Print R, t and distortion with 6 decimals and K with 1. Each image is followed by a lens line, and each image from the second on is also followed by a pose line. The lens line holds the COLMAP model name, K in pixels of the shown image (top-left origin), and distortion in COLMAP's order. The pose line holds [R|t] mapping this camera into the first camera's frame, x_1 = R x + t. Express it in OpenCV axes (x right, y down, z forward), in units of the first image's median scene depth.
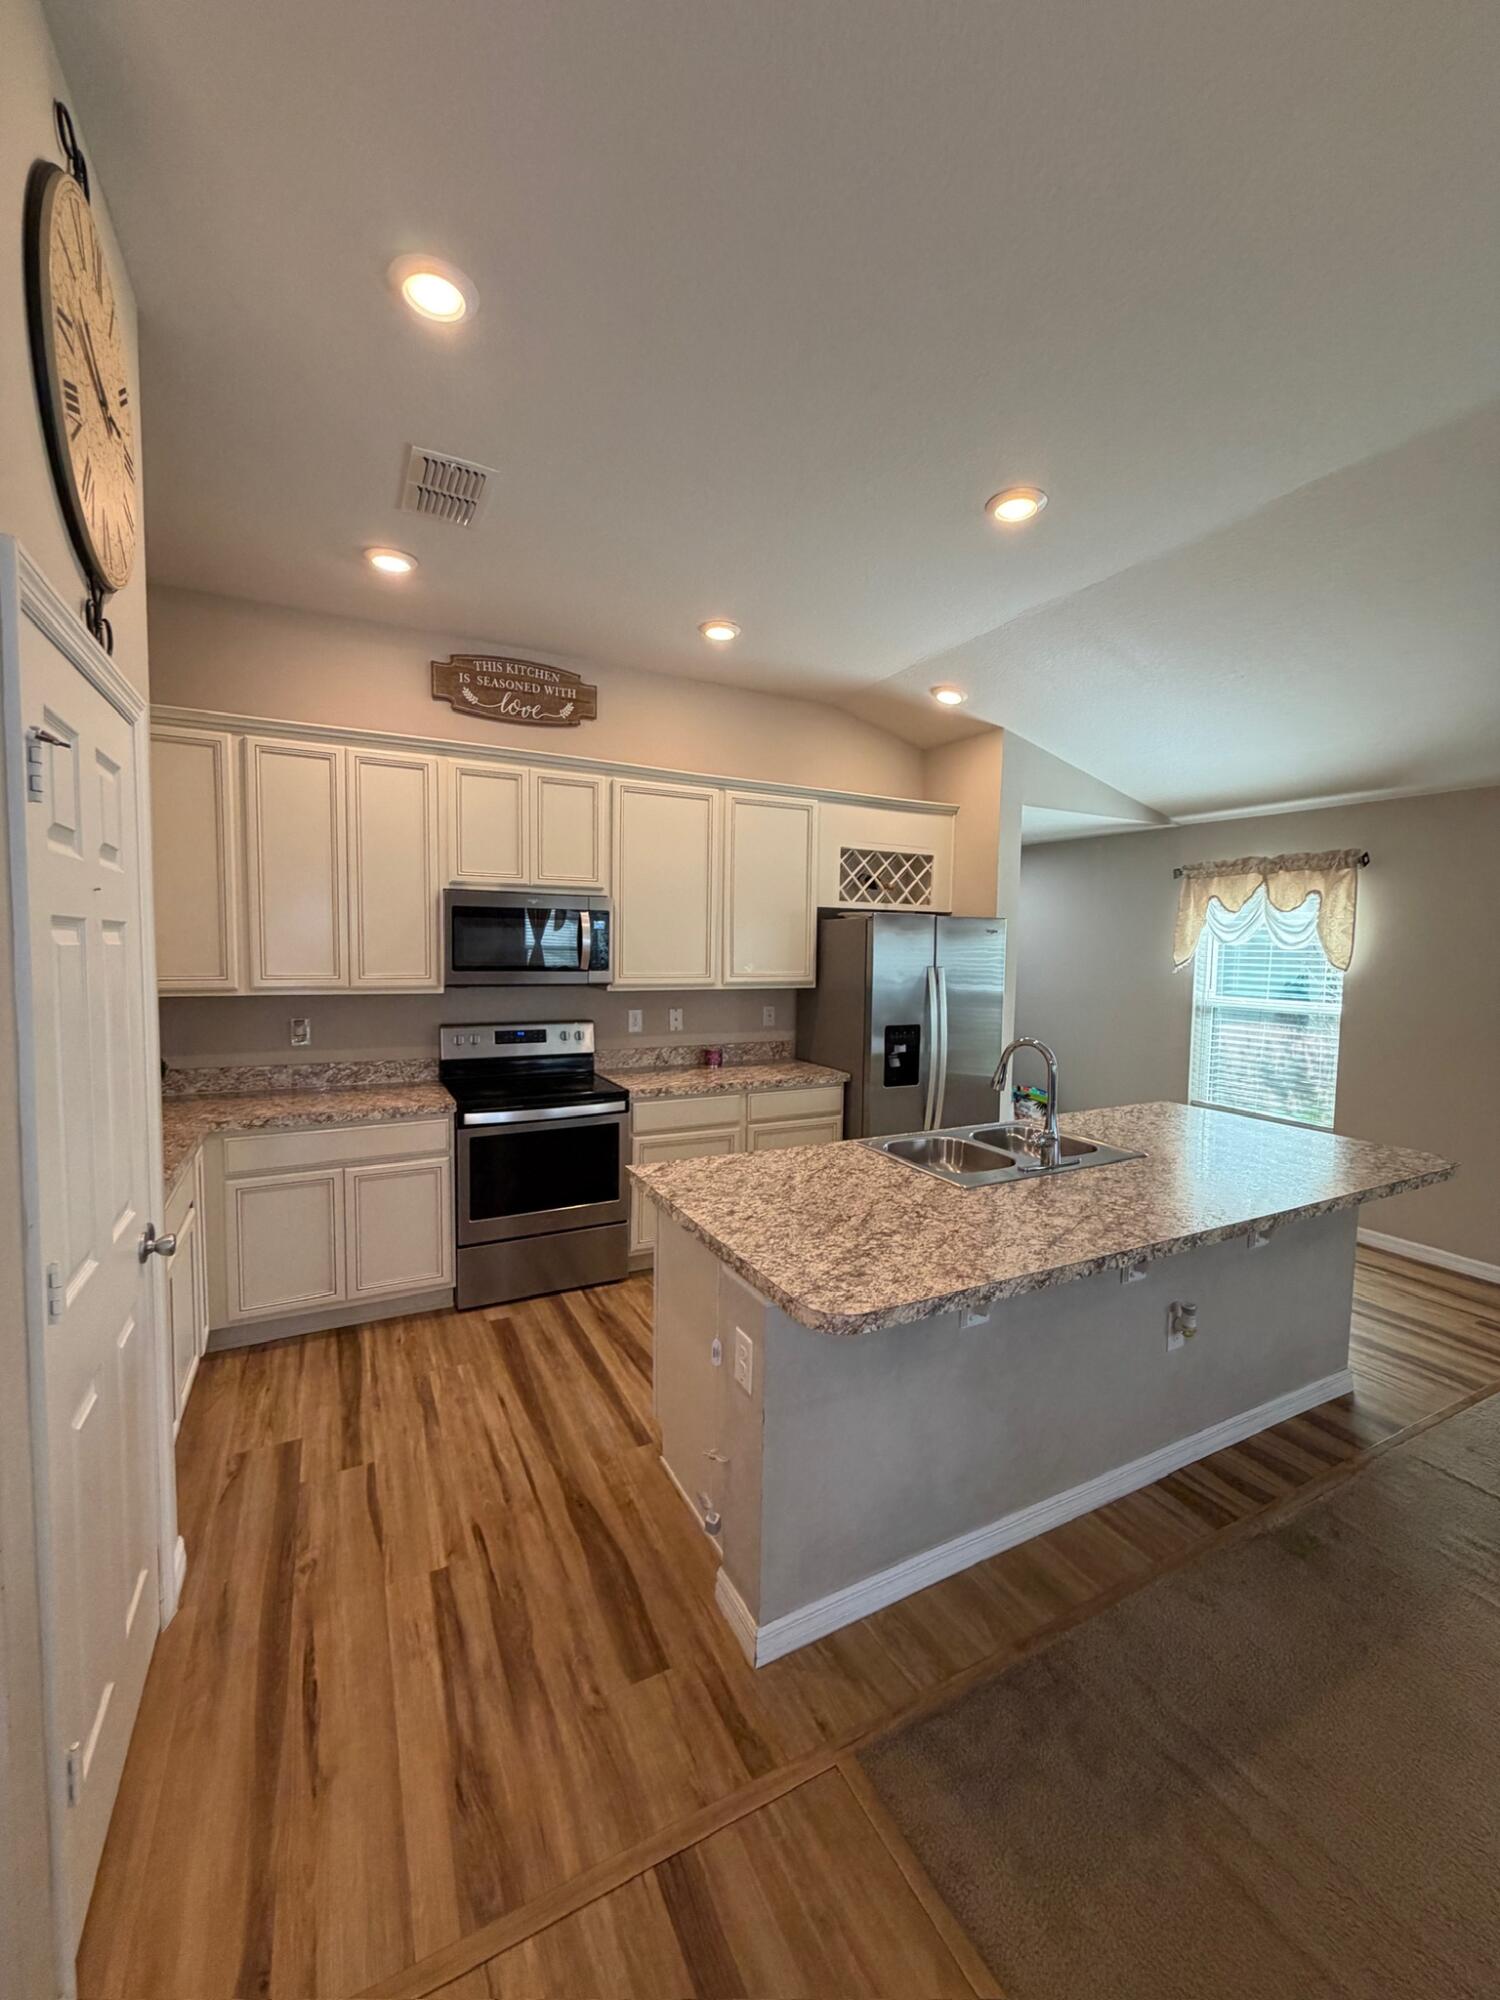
lens RADIAL K [[798.8, 0, 752.3], [0, 798.8, 992.5], [0, 0, 1]] dist [0.000458, 0.000483]
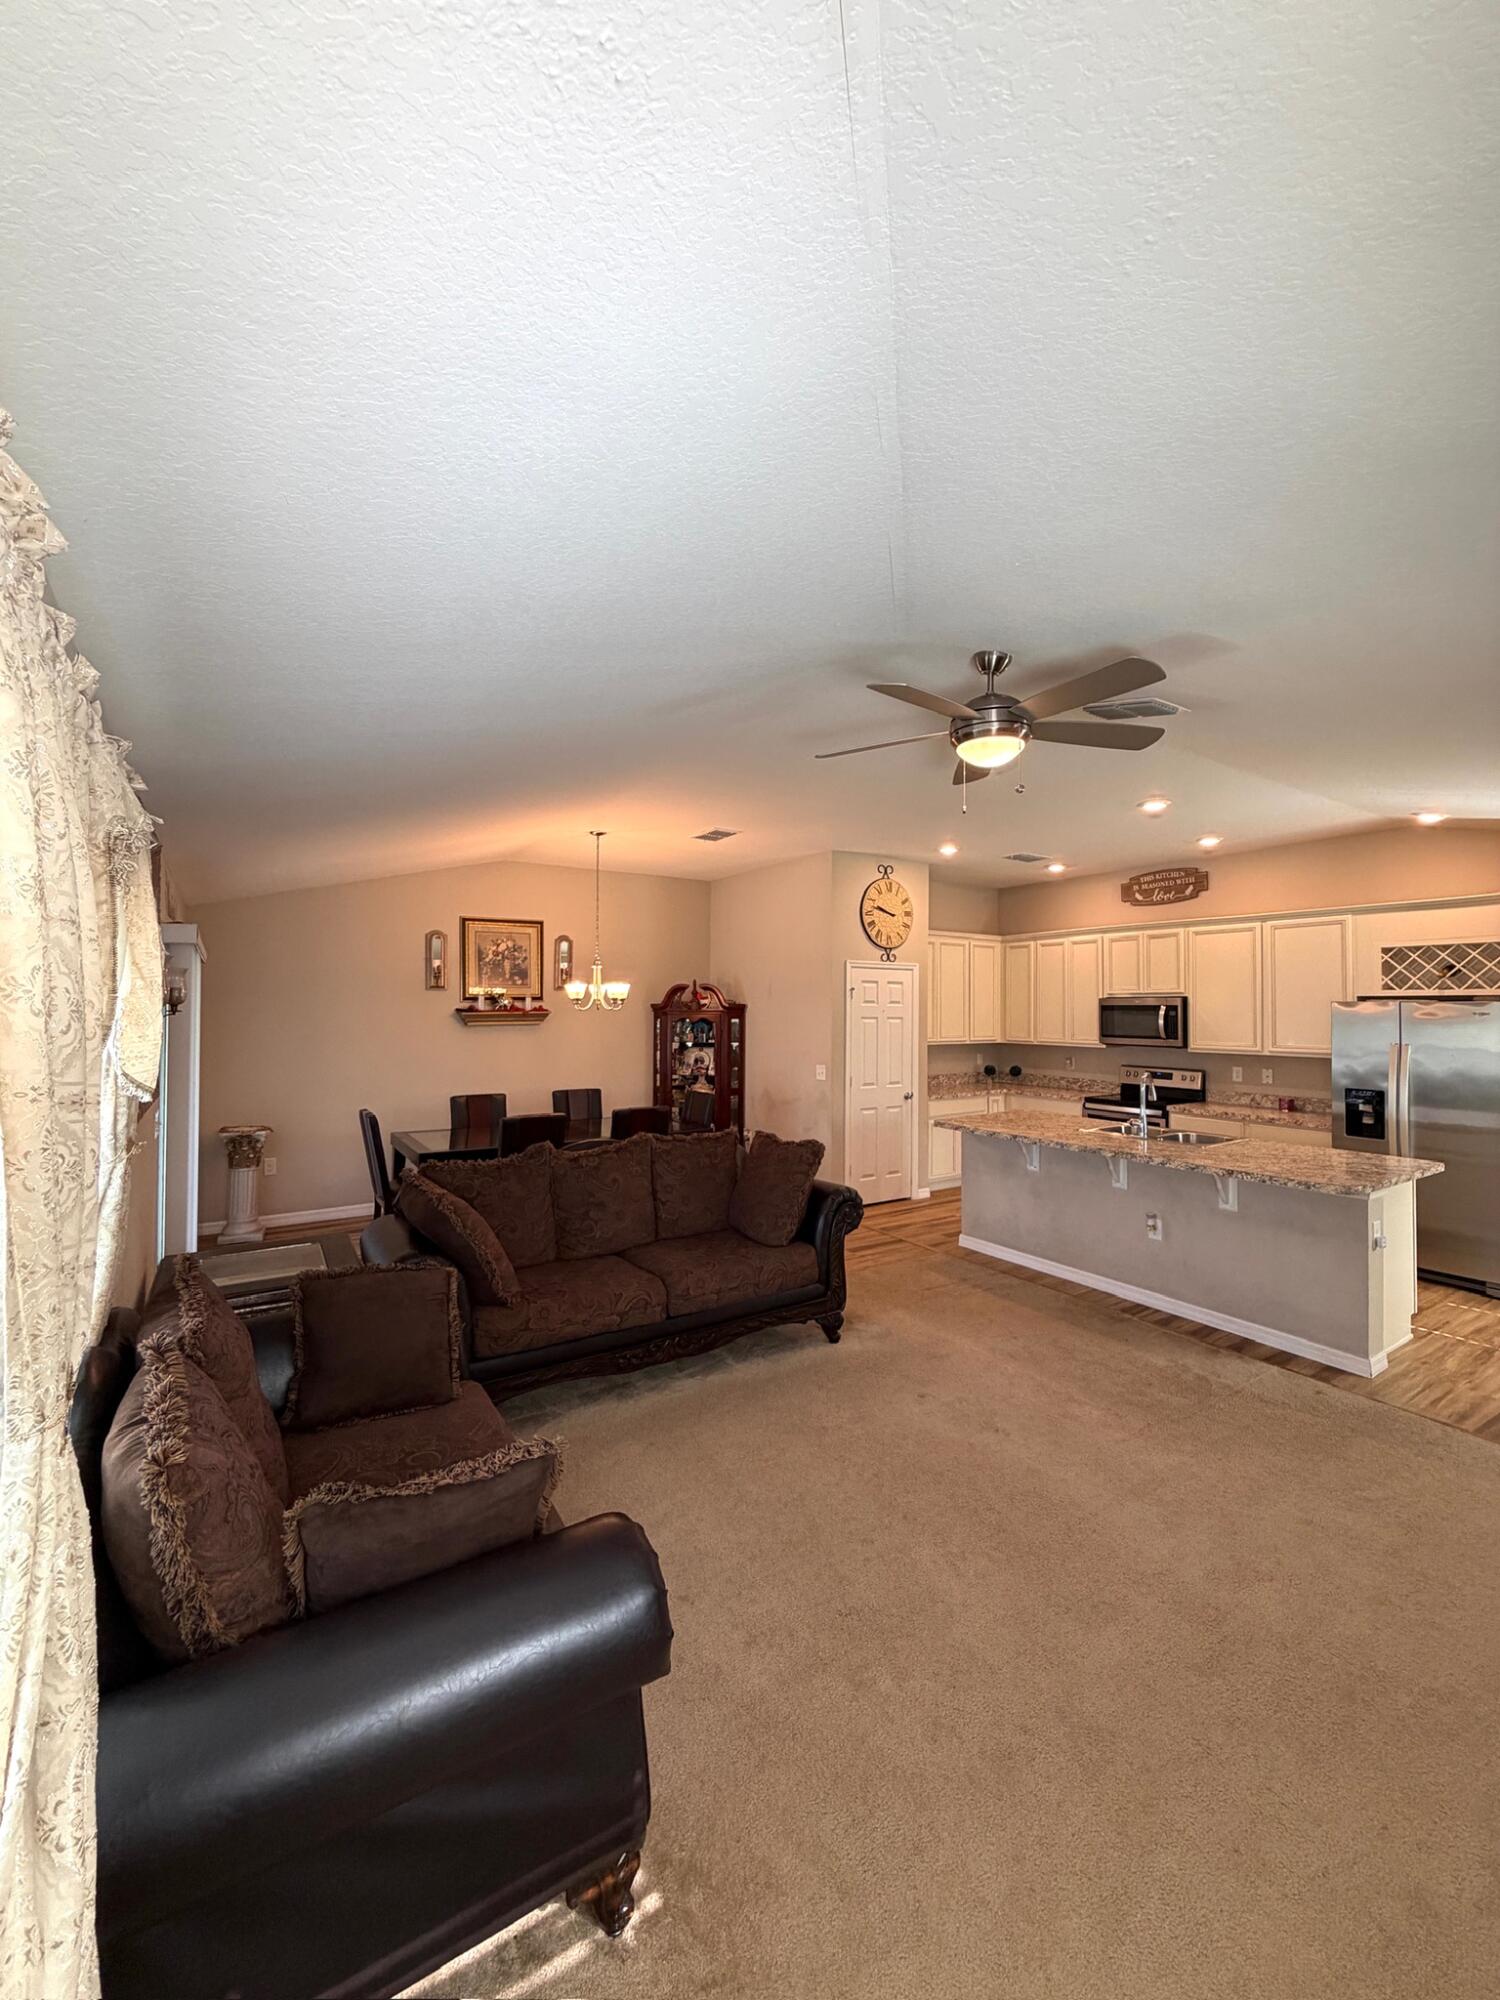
lens RADIAL K [[798.8, 0, 758.2], [0, 798.8, 994.0], [0, 0, 1]] dist [0.000458, 0.000483]
pose [[0.099795, -0.034268, -0.994418, 1.402254], [-0.065787, 0.996993, -0.040959, 0.005820], [0.992831, 0.069507, 0.097240, -0.086665]]
